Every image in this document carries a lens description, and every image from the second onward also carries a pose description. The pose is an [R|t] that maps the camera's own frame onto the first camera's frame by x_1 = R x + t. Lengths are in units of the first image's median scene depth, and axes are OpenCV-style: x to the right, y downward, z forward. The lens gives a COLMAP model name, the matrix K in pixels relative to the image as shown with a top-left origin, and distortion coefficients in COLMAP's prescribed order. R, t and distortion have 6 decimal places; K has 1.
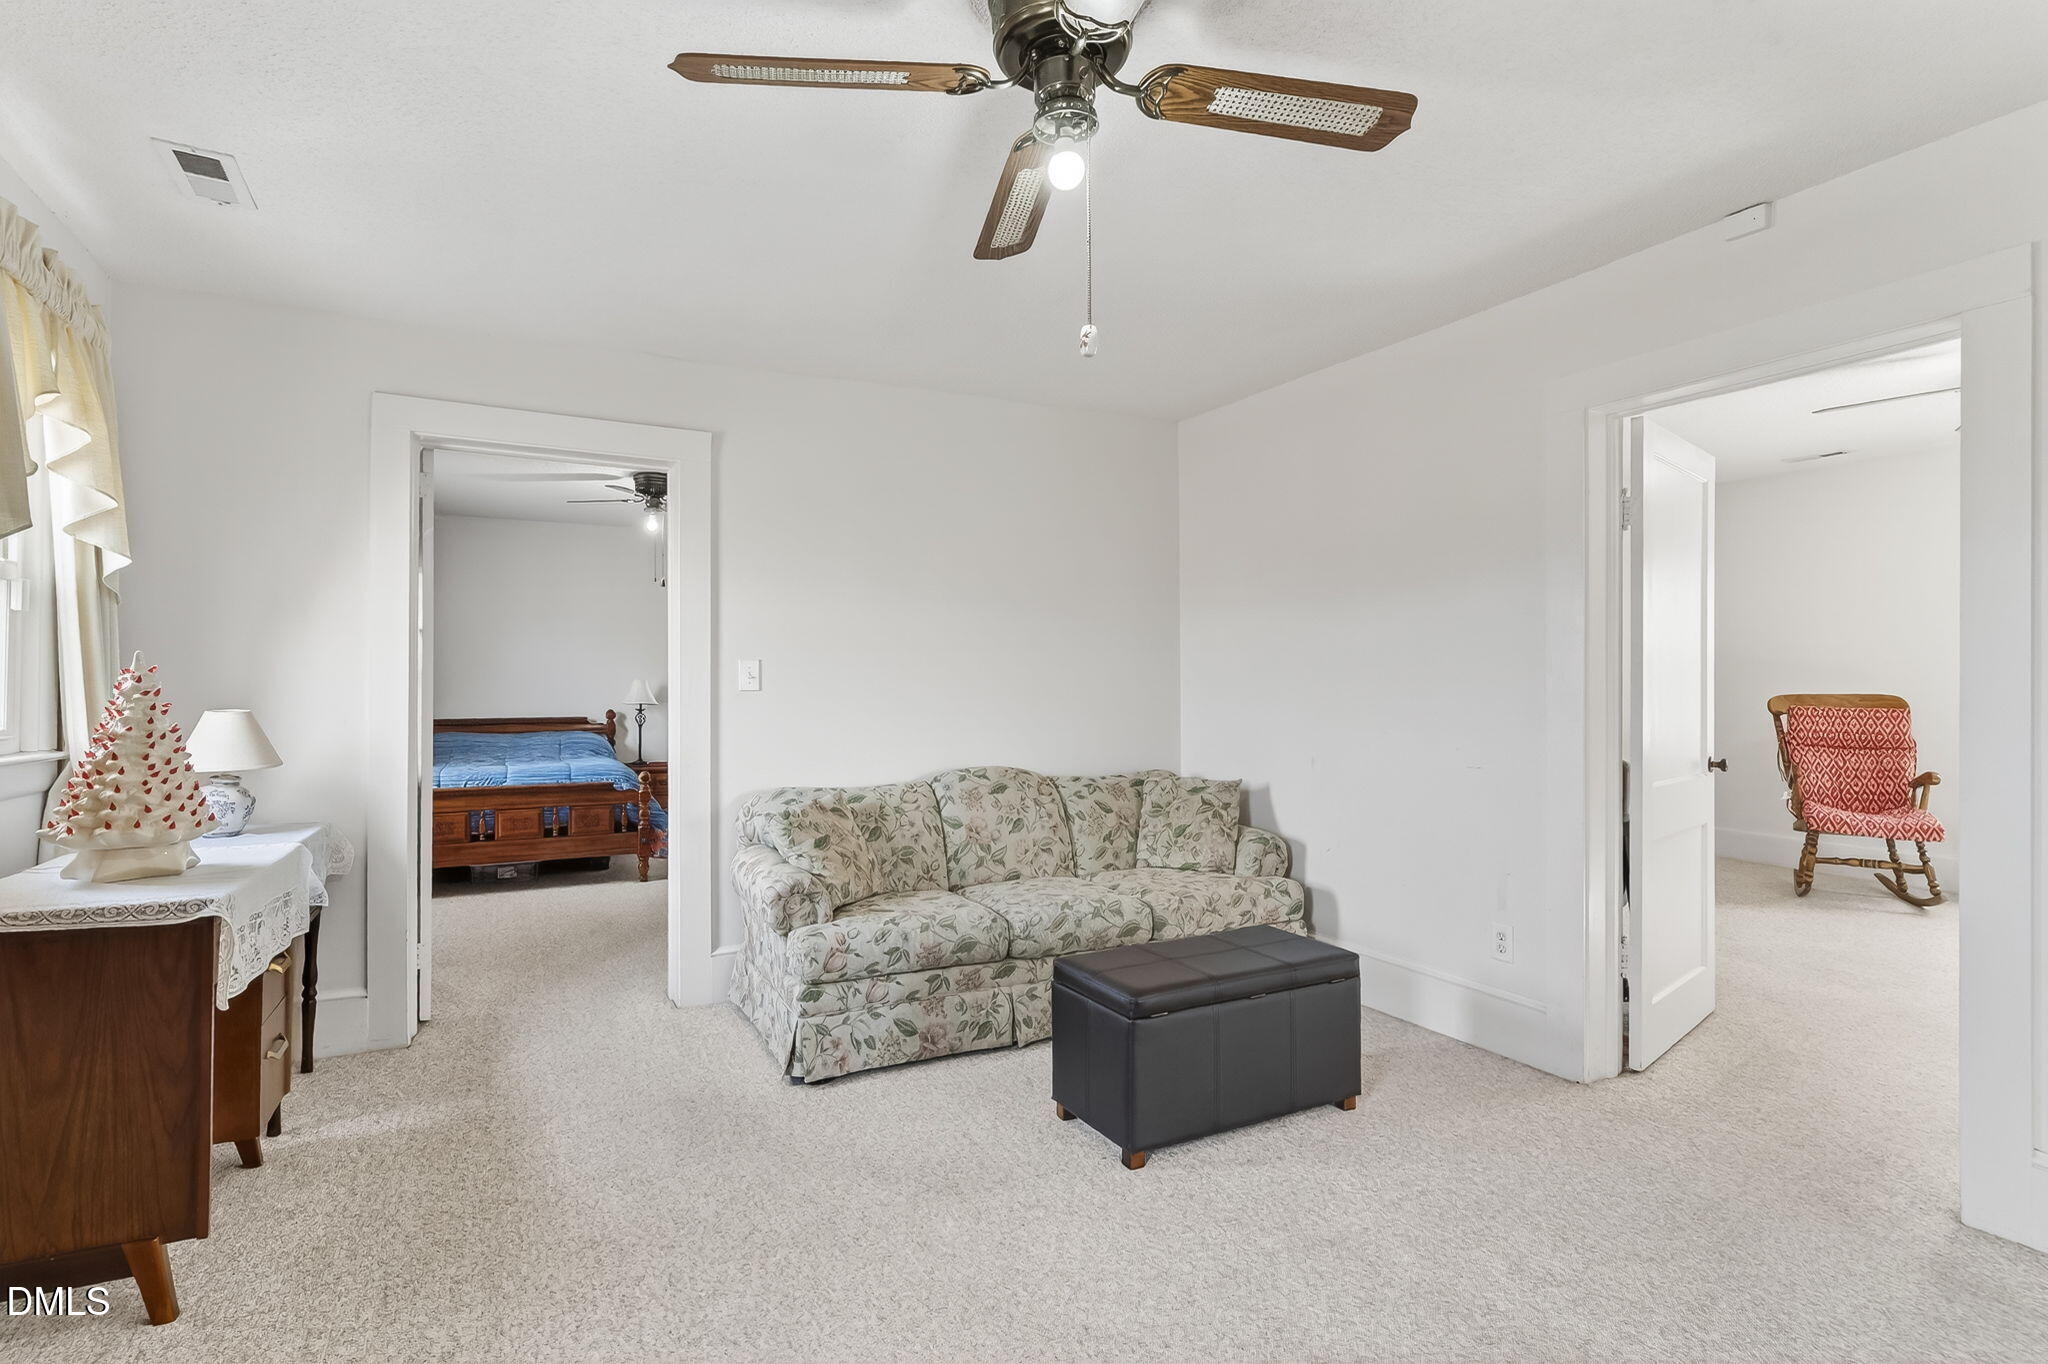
lens RADIAL K [[998.1, 0, 1019.4], [0, 998.1, 678.9], [0, 0, 1]] dist [0.006920, -0.000337]
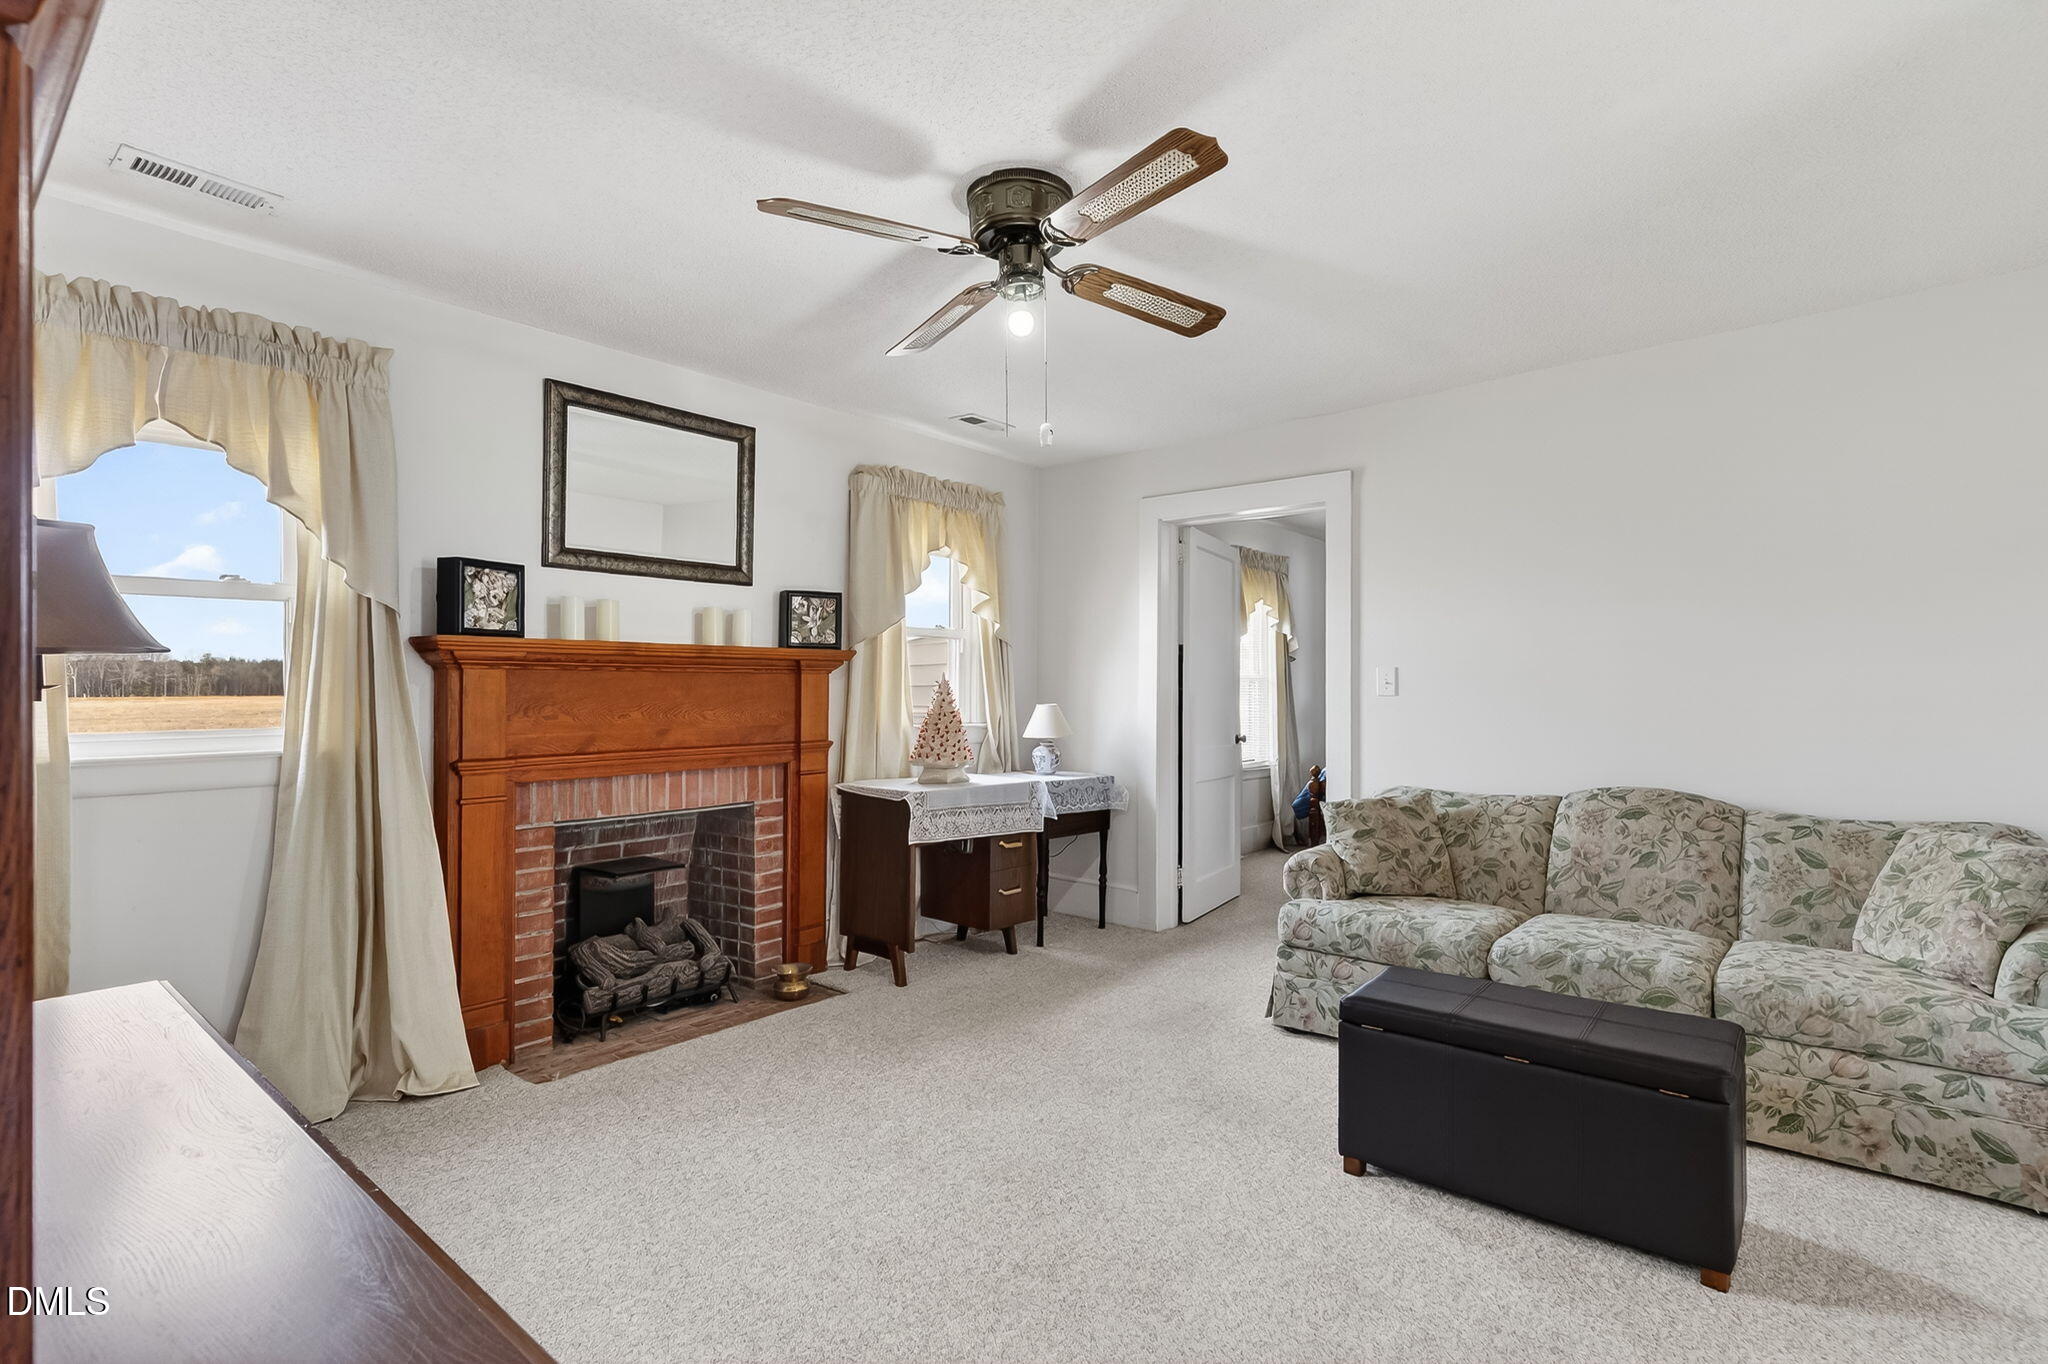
lens RADIAL K [[998.1, 0, 1021.1], [0, 998.1, 687.7], [0, 0, 1]] dist [0.006920, -0.000337]
pose [[0.389576, -0.001583, -0.920993, 0.599637], [0.001481, 0.999998, -0.001092, 0.003074], [0.920993, -0.000939, 0.389578, 0.202667]]
